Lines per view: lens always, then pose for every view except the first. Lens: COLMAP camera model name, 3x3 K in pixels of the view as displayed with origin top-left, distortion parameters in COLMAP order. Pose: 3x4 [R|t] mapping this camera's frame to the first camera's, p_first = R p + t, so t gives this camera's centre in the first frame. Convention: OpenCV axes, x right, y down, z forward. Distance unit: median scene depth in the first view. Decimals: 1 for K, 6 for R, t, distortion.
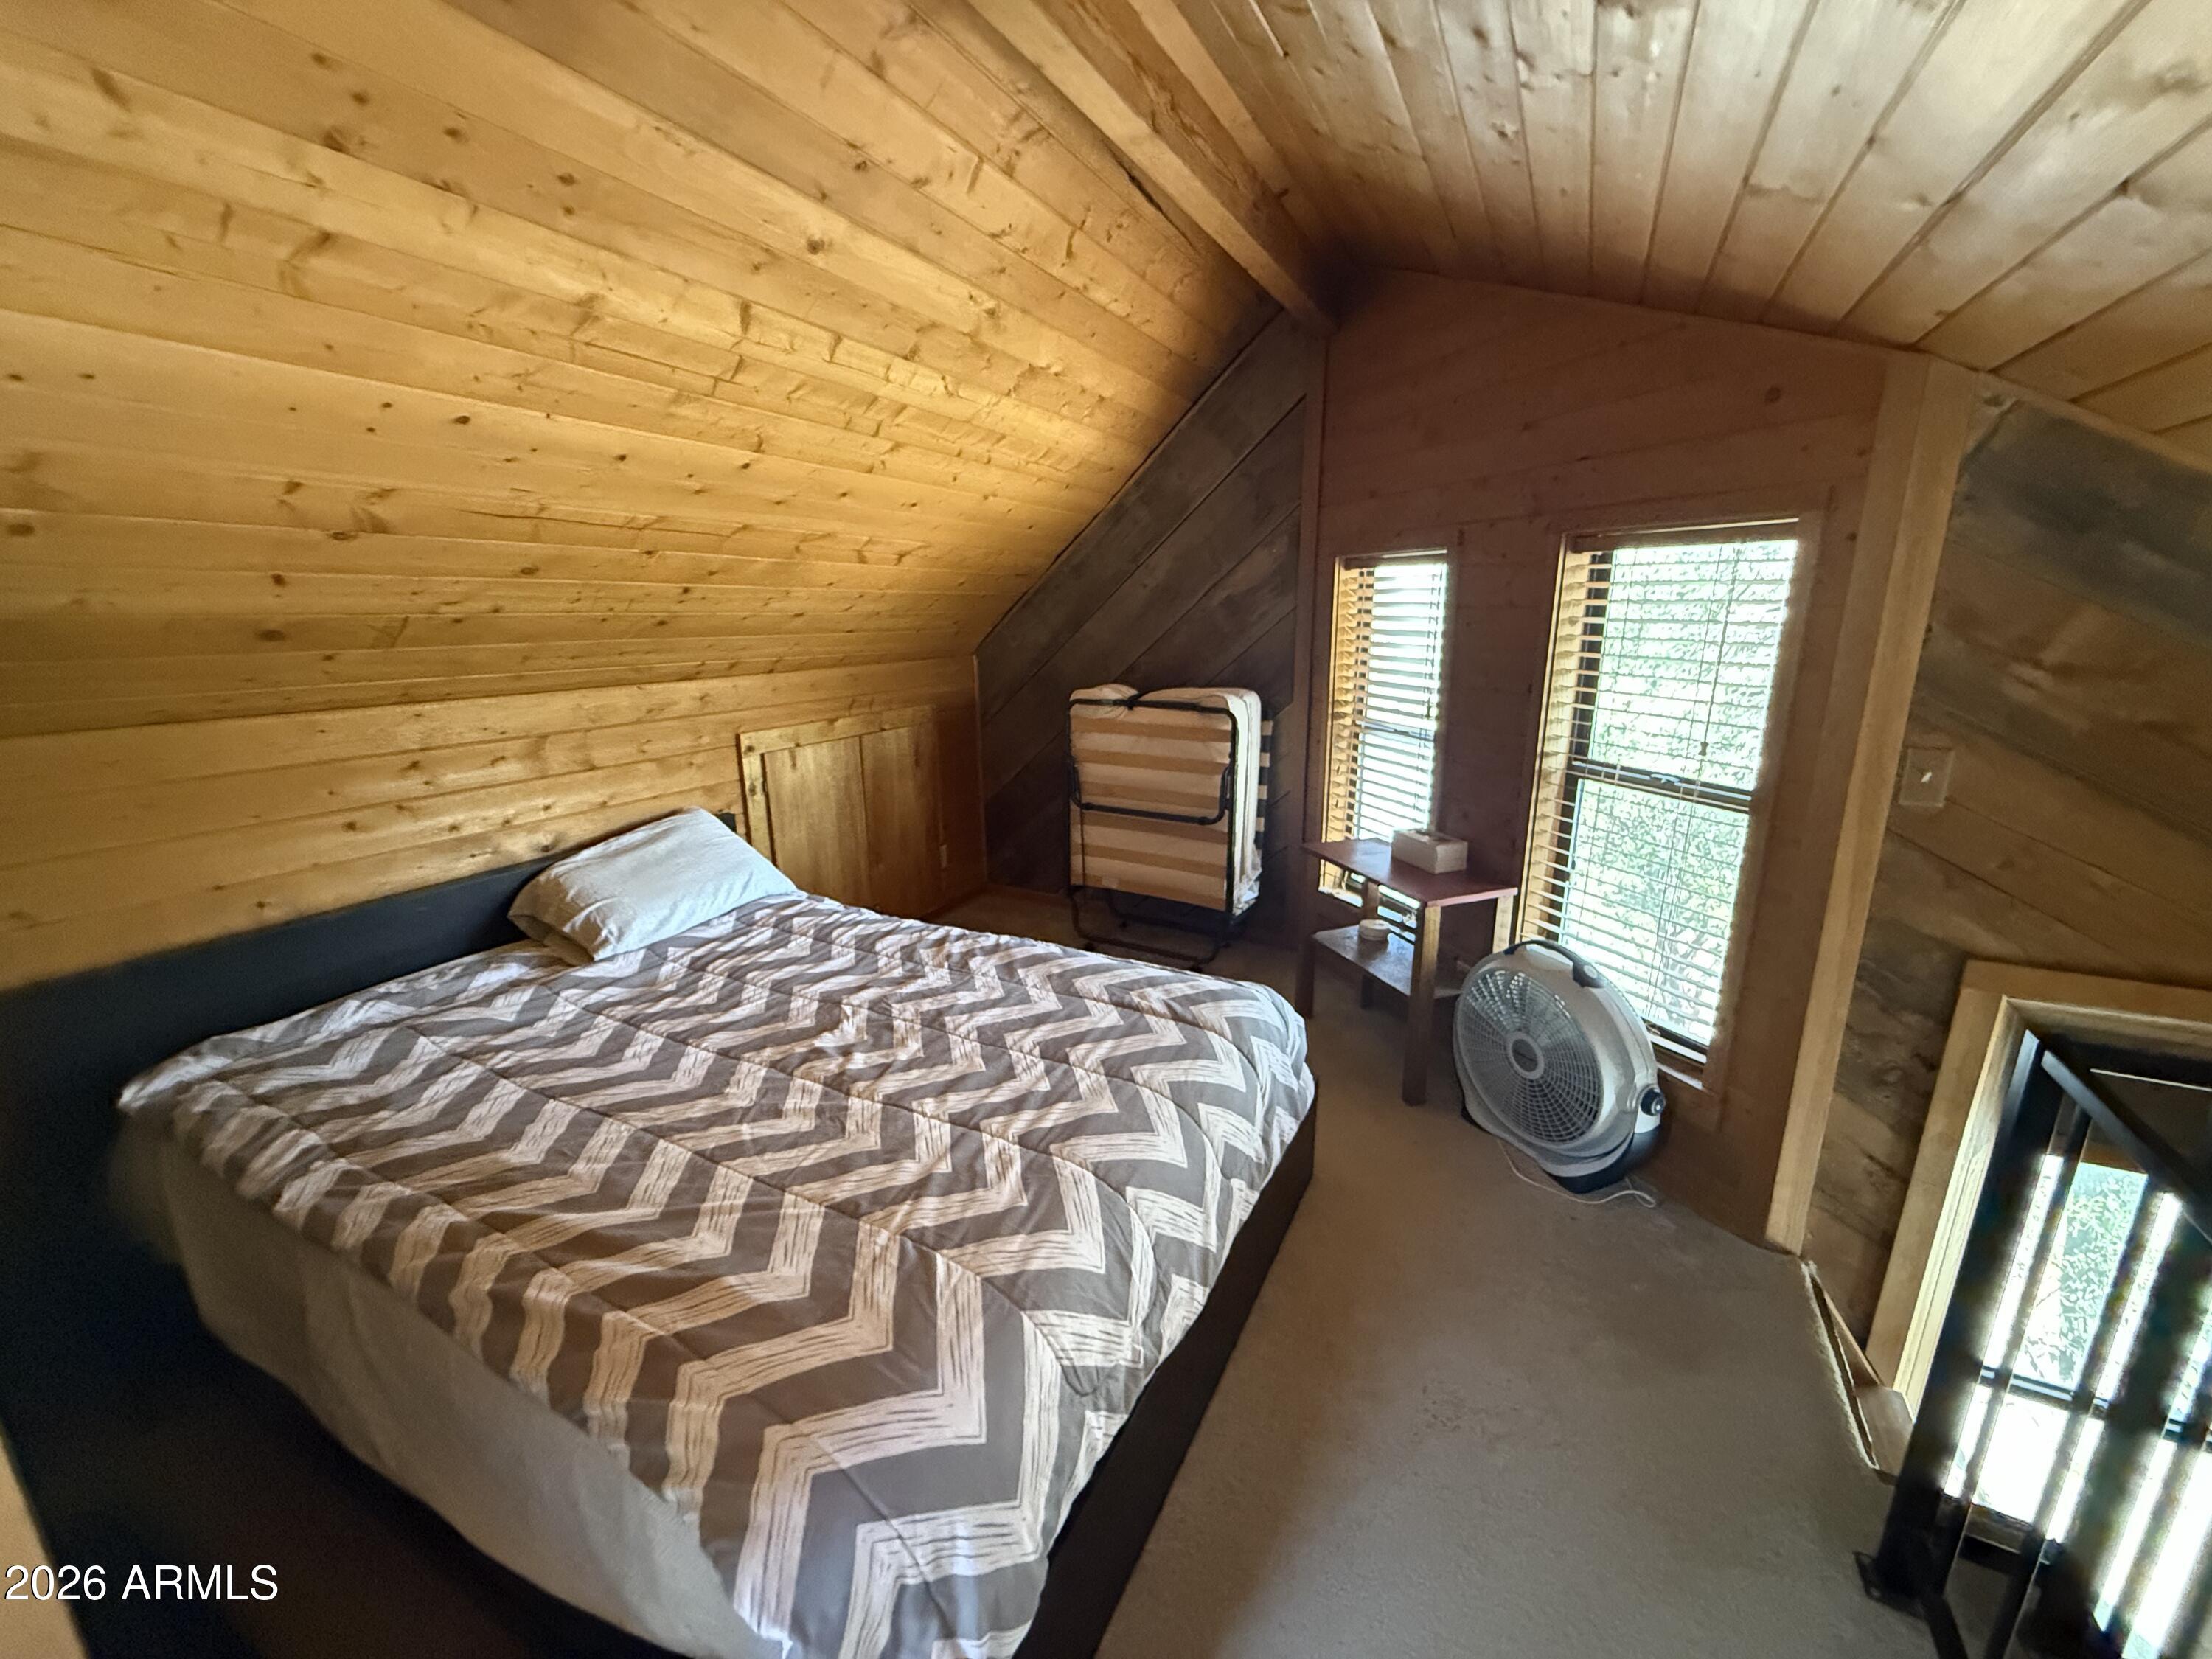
lens RADIAL K [[877.0, 0, 1106.0], [0, 877.0, 829.5], [0, 0, 1]] dist [-0.000667, -0.000224]
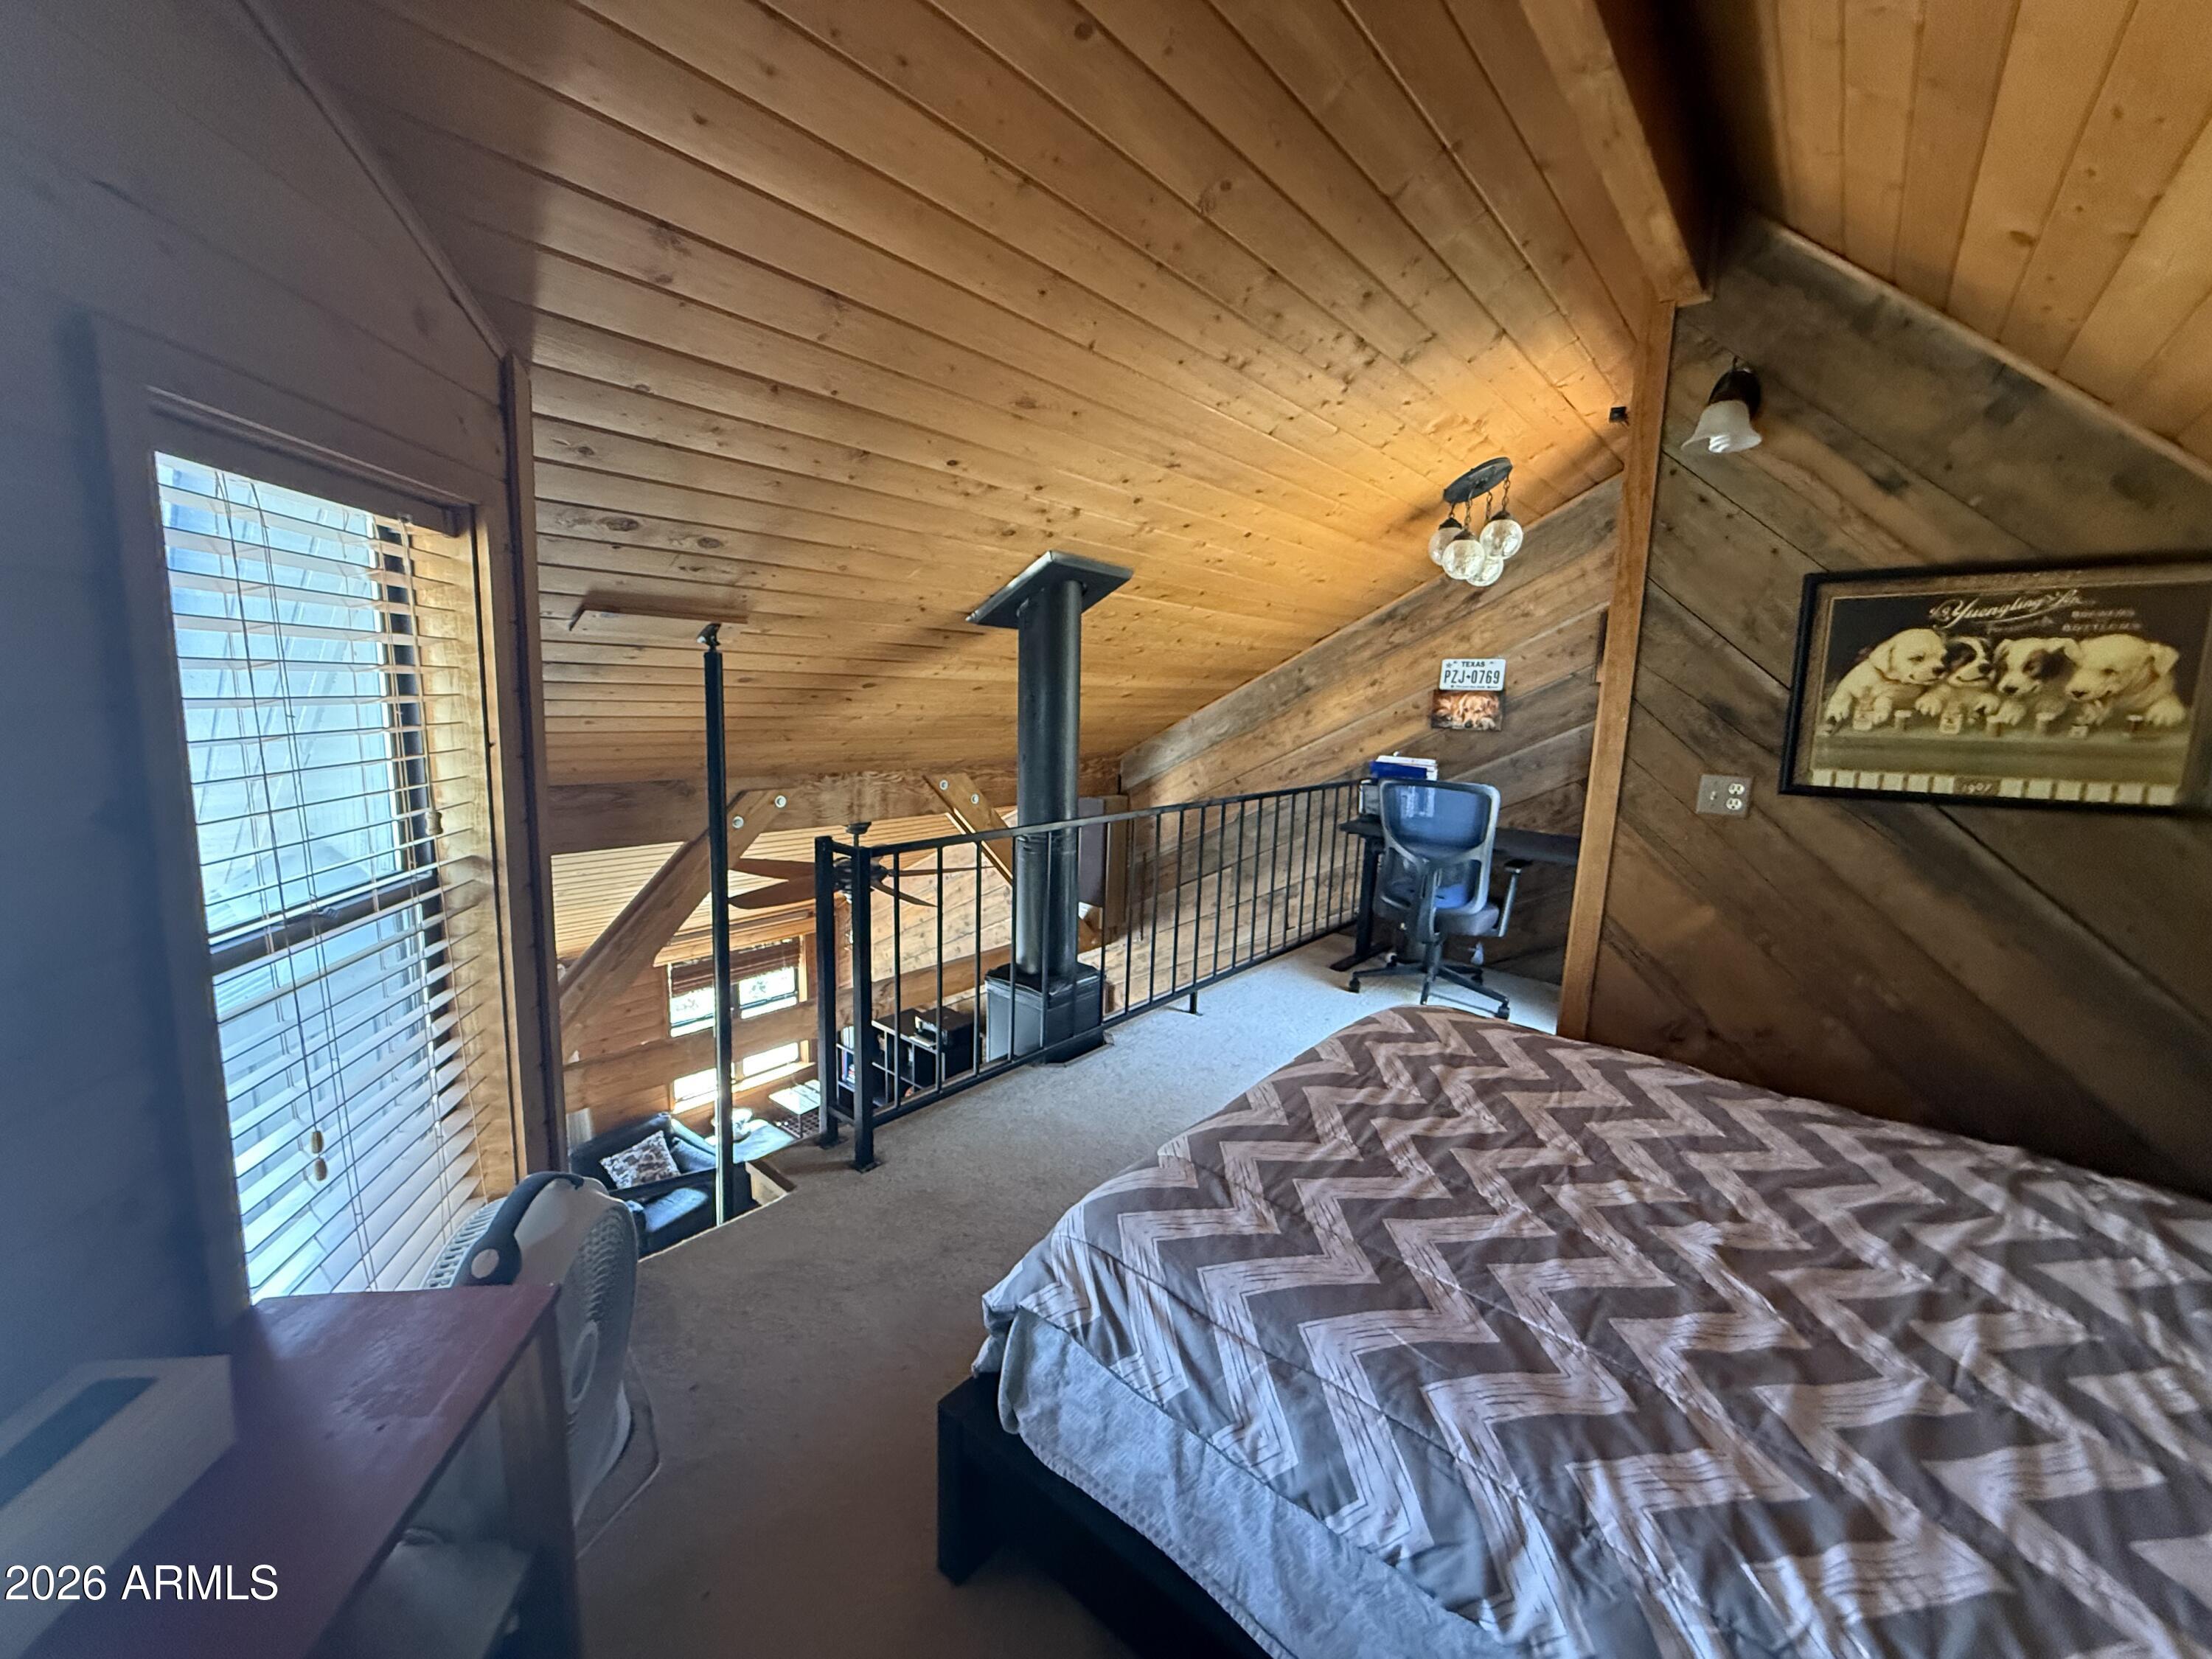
lens RADIAL K [[877.0, 0, 1106.0], [0, 877.0, 829.5], [0, 0, 1]] dist [-0.000667, -0.000224]
pose [[-0.976084, -0.066877, 0.206852, 0.042251], [0.021732, 0.916723, 0.398933, -0.371290], [-0.216306, 0.393887, -0.893345, 1.629975]]
